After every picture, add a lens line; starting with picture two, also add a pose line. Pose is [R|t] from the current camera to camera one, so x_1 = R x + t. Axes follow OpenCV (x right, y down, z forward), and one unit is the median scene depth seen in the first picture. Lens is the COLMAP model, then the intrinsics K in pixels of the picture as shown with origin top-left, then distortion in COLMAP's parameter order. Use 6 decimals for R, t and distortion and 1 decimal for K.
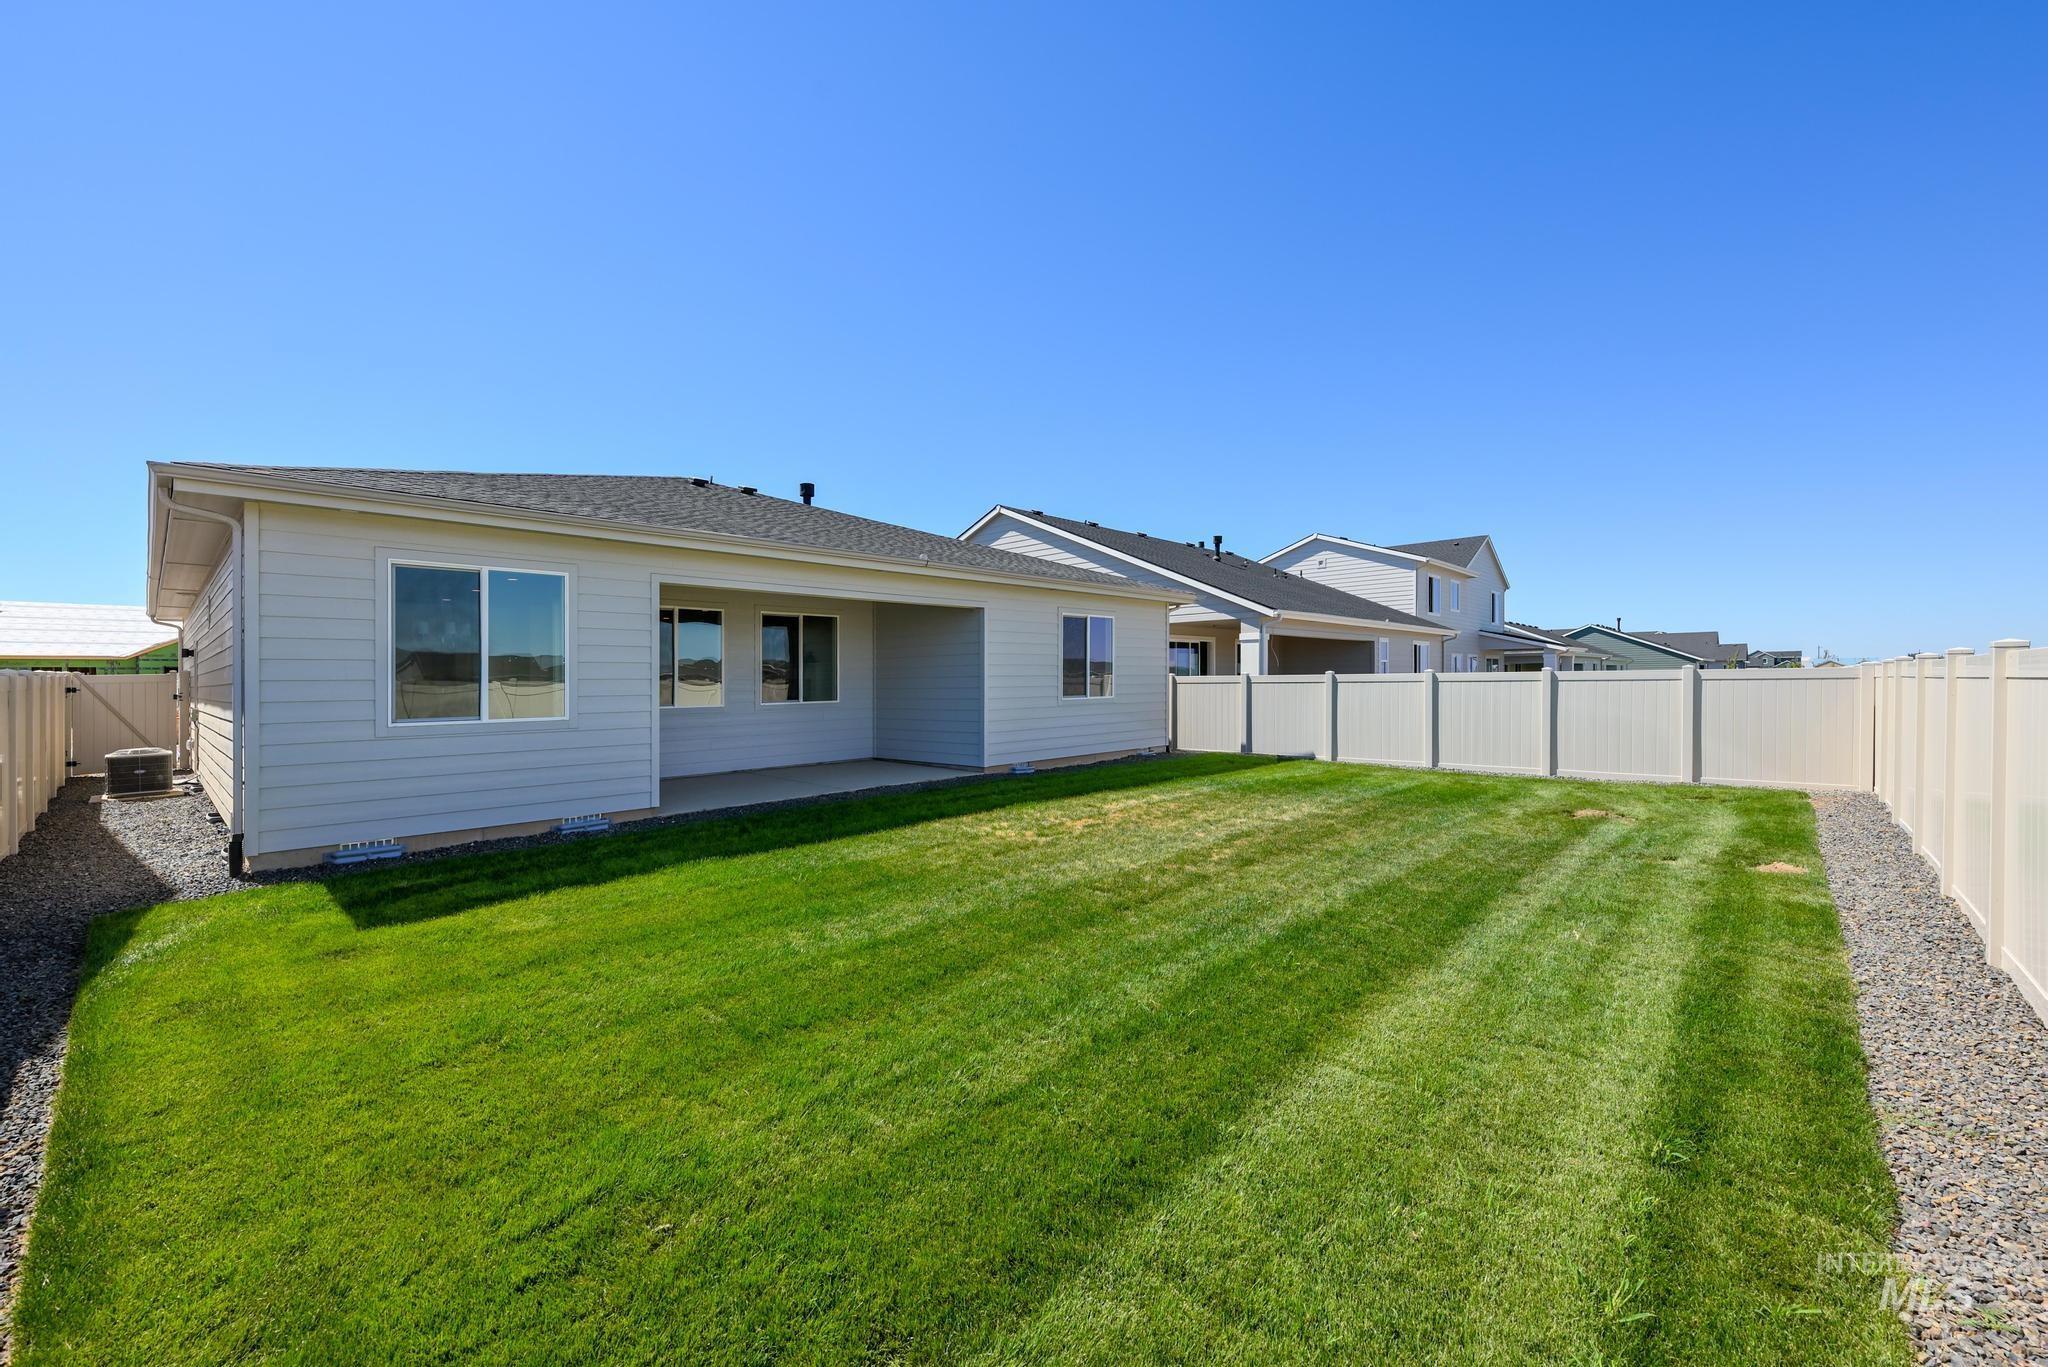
lens RADIAL K [[827.6, 0, 1038.9], [0, 827.6, 691.3], [0, 0, 1]] dist [-0.020561, 0.000002]
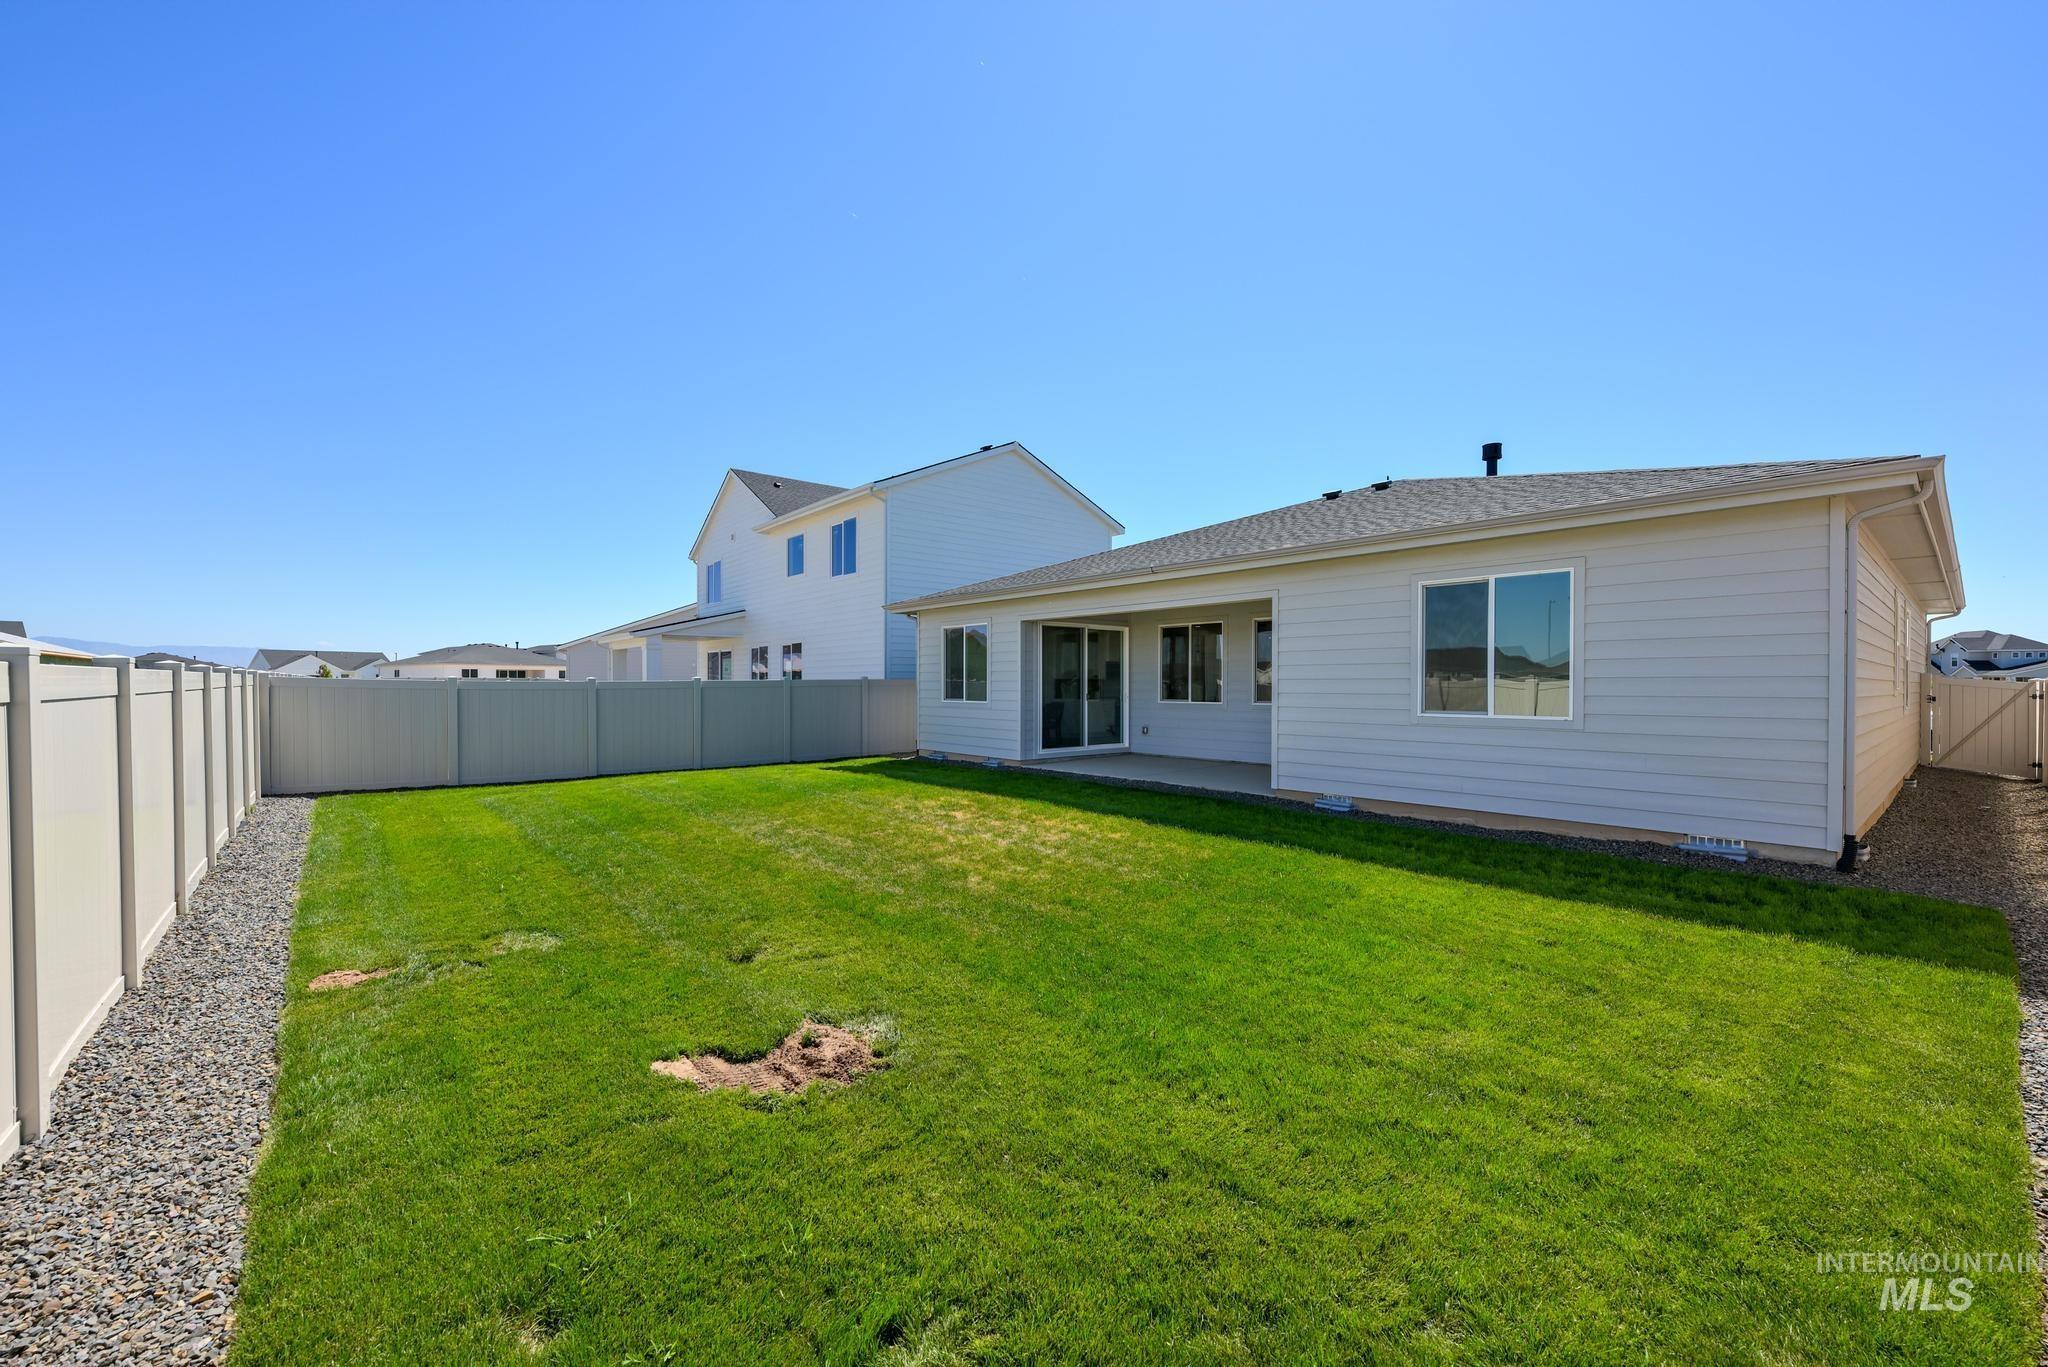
lens RADIAL K [[827.6, 0, 1038.9], [0, 827.6, 691.3], [0, 0, 1]] dist [-0.020561, 0.000002]
pose [[-0.136041, 0.020559, -0.990490, 0.548480], [-0.012743, 0.999666, 0.022499, -0.015532], [0.990621, 0.015682, -0.135733, 0.607416]]
